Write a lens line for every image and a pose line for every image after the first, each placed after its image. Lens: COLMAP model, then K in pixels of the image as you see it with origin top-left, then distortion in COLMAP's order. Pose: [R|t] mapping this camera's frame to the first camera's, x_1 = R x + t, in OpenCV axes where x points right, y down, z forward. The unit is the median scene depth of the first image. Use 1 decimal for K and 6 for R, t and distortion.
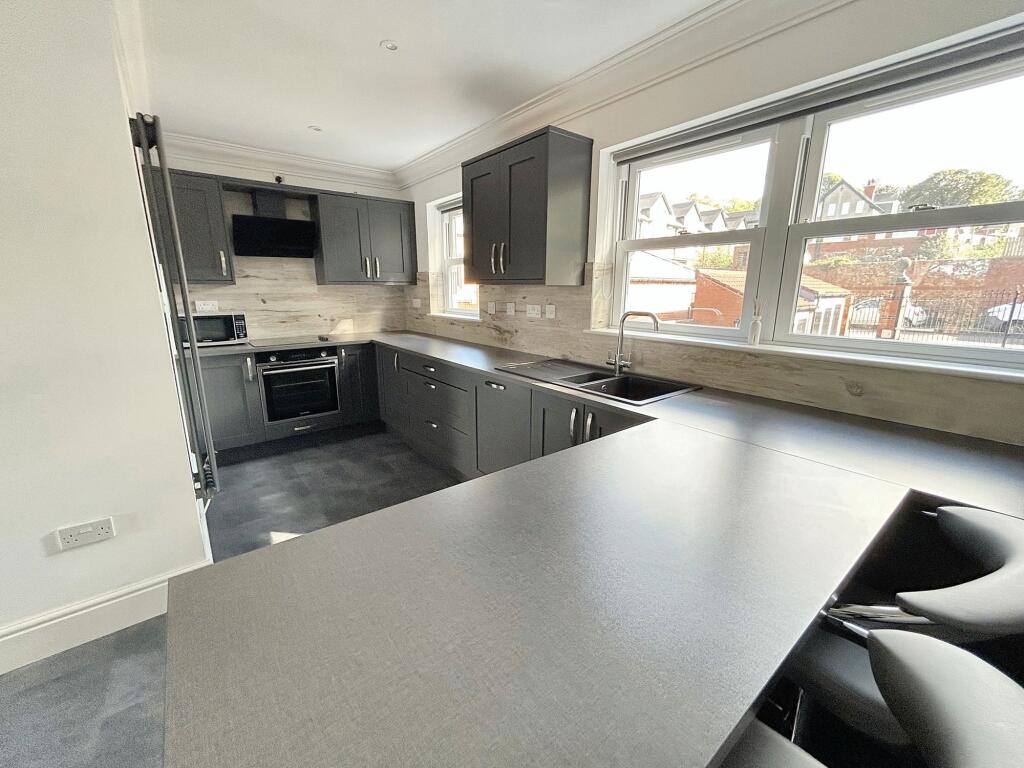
lens RADIAL K [[414.6, 0, 512.0], [0, 414.6, 384.0], [0, 0, 1]] dist [0.000782, 0.000935]
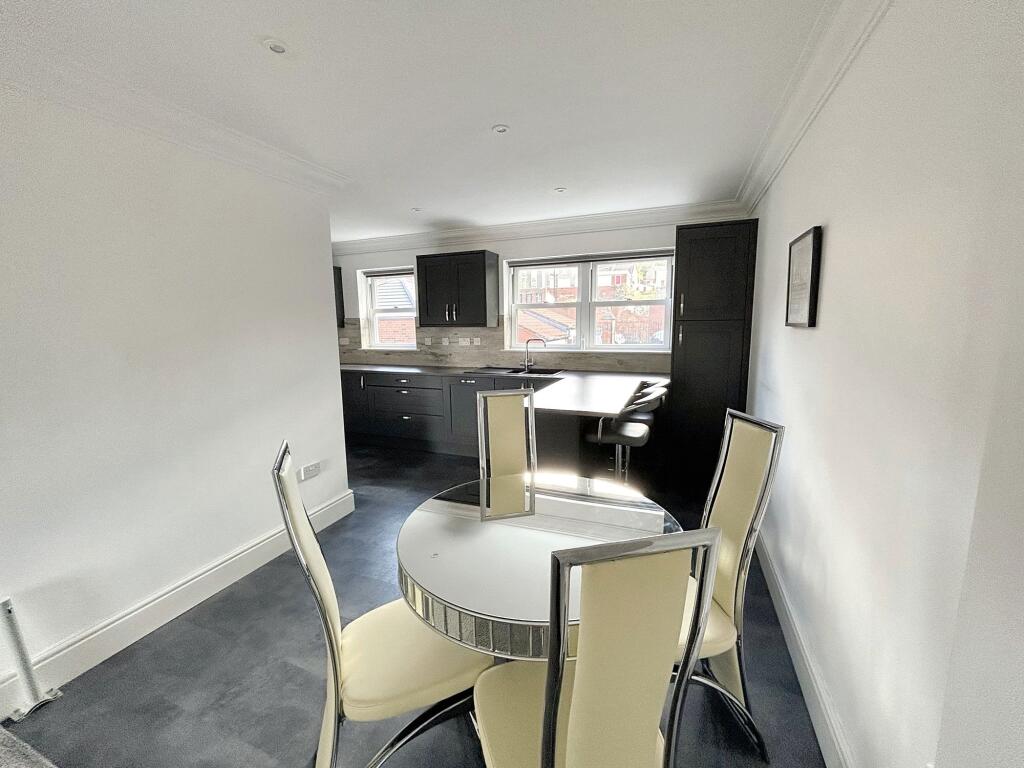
lens RADIAL K [[414.6, 0, 512.0], [0, 414.6, 384.0], [0, 0, 1]] dist [0.000782, 0.000935]
pose [[0.868493, -0.087292, 0.487956, -0.592777], [0.128046, 0.990471, -0.050716, 0.103264], [-0.478879, 0.106527, 0.871394, -0.537114]]
